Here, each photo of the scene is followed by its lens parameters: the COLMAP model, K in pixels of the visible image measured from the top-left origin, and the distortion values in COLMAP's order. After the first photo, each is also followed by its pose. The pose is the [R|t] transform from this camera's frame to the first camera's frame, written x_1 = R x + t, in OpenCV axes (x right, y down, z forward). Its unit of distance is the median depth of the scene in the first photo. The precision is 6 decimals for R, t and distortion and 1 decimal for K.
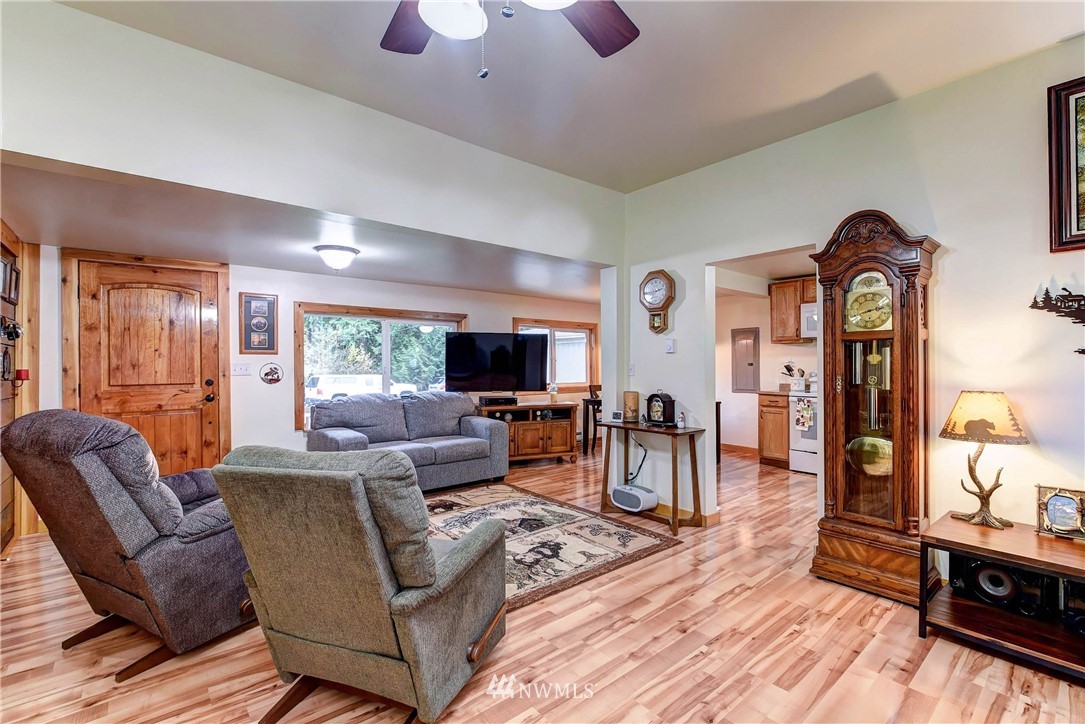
lens RADIAL K [[479.2, 0, 540.6], [0, 479.2, 363.7], [0, 0, 1]] dist [0.014154, -0.016202]
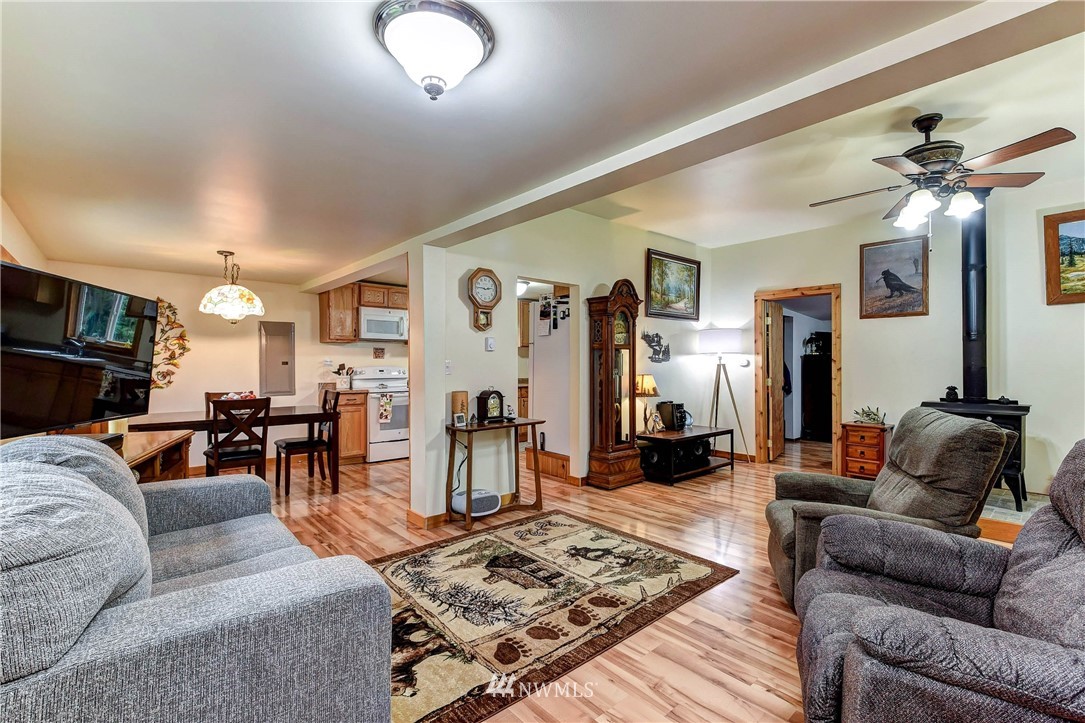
lens RADIAL K [[479.2, 0, 540.6], [0, 479.2, 363.2], [0, 0, 1]] dist [0.014154, -0.016202]
pose [[-0.023515, 0.004305, 0.999714, -0.742962], [-0.000146, 0.999991, -0.004309, 0.008480], [-0.999723, -0.000247, -0.023514, 0.880833]]
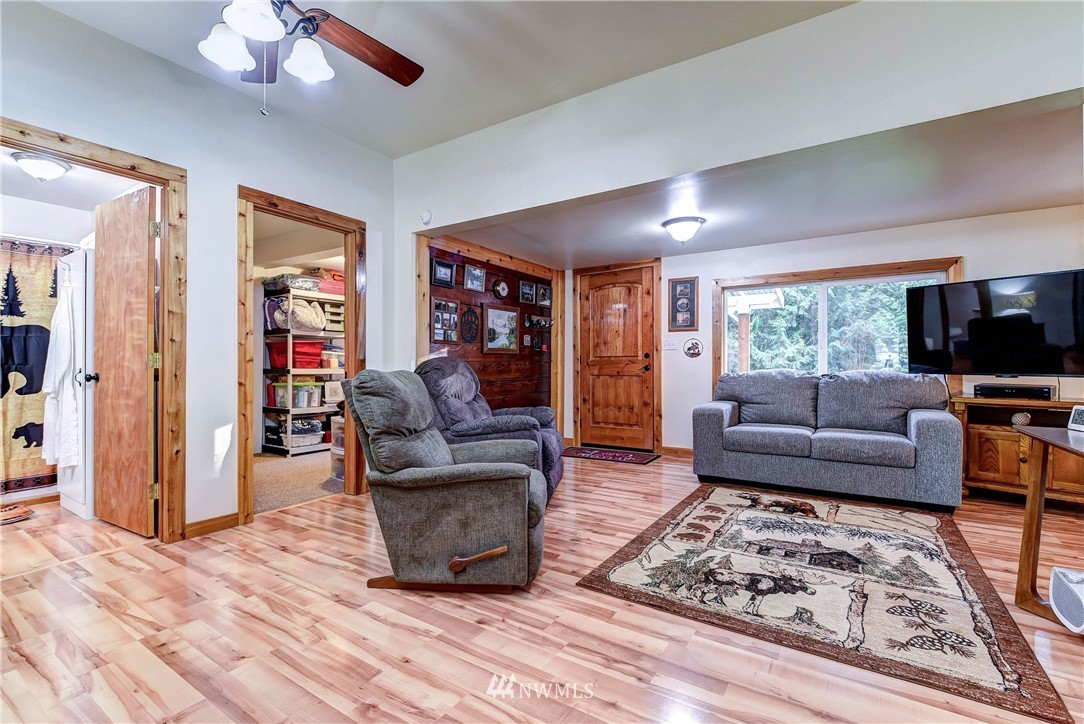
lens RADIAL K [[478.8, 0, 540.1], [0, 478.8, 363.7], [0, 0, 1]] dist [0.014154, -0.016202]
pose [[0.294751, 0.005190, -0.955560, 0.444436], [0.001653, 0.999981, 0.005941, 0.055036], [0.955573, -0.003330, 0.294736, 0.381837]]
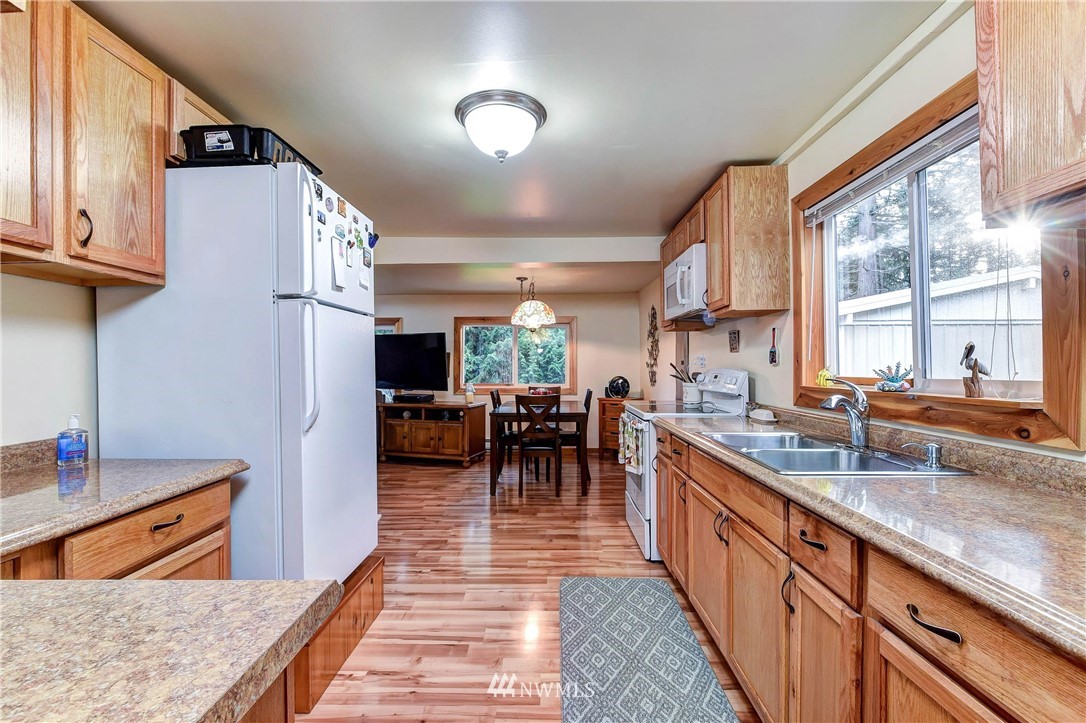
lens RADIAL K [[479.6, 0, 541.1], [0, 479.6, 363.2], [0, 0, 1]] dist [0.014154, -0.016202]
pose [[0.757366, -0.003613, -0.652981, 1.172131], [0.002564, 0.999993, -0.002560, 0.005503], [0.652986, 0.000264, 0.757370, 0.564898]]
